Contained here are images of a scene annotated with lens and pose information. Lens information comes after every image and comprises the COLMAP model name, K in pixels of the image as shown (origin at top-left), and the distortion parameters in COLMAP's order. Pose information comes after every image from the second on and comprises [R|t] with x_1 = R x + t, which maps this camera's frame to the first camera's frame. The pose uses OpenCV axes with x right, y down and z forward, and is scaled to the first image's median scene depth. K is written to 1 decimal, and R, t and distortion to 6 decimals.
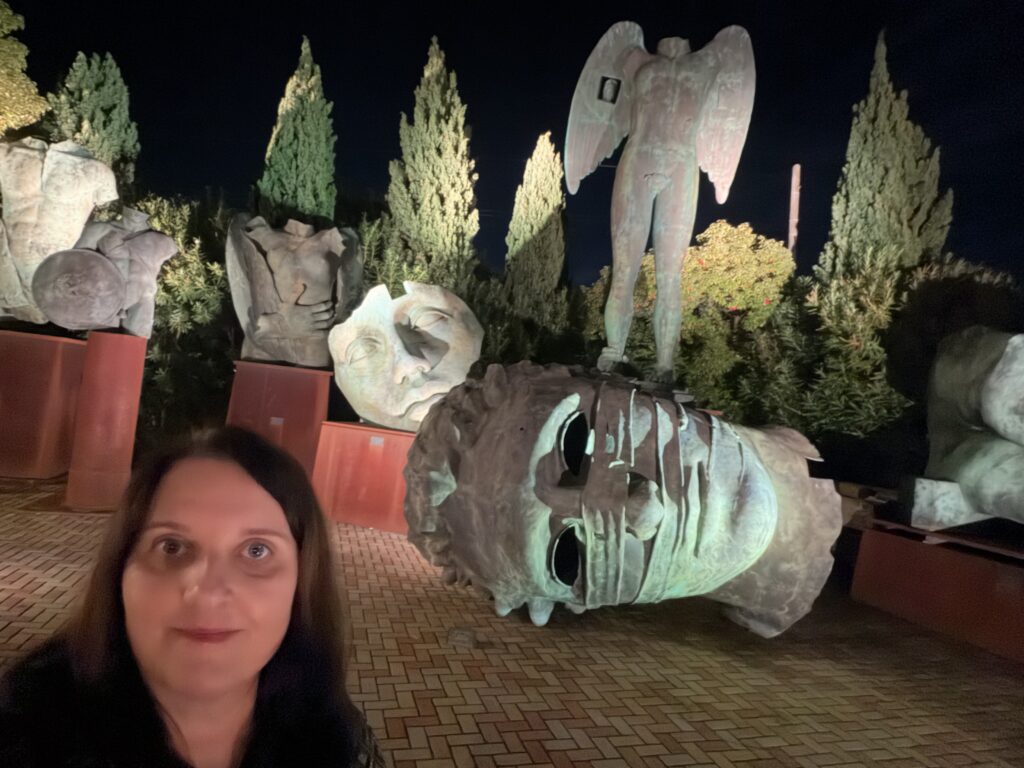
lens RADIAL K [[596.4, 0, 510.6], [0, 596.4, 384.4], [0, 0, 1]] dist [-0.028026, 0.000063]
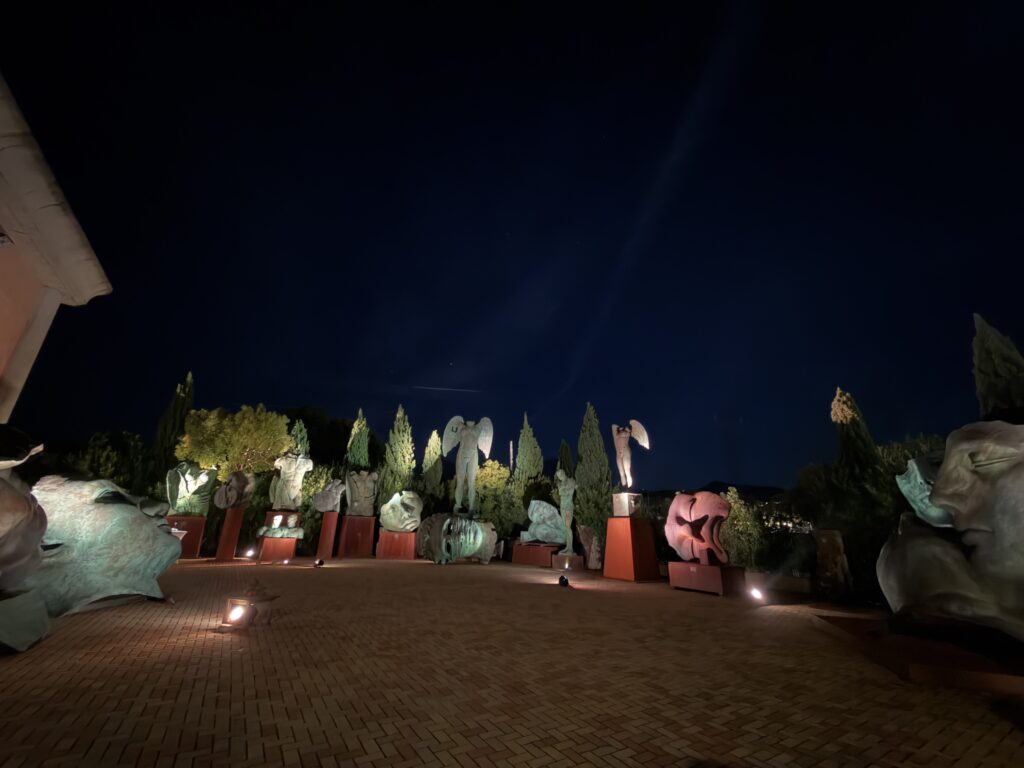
lens RADIAL K [[404.6, 0, 508.0], [0, 404.6, 380.2], [0, 0, 1]] dist [-0.001249, -0.000263]
pose [[0.963722, 0.008901, 0.266761, -0.185589], [0.071225, 0.954626, -0.289164, -0.043387], [-0.257231, 0.297674, 0.919360, -1.474831]]
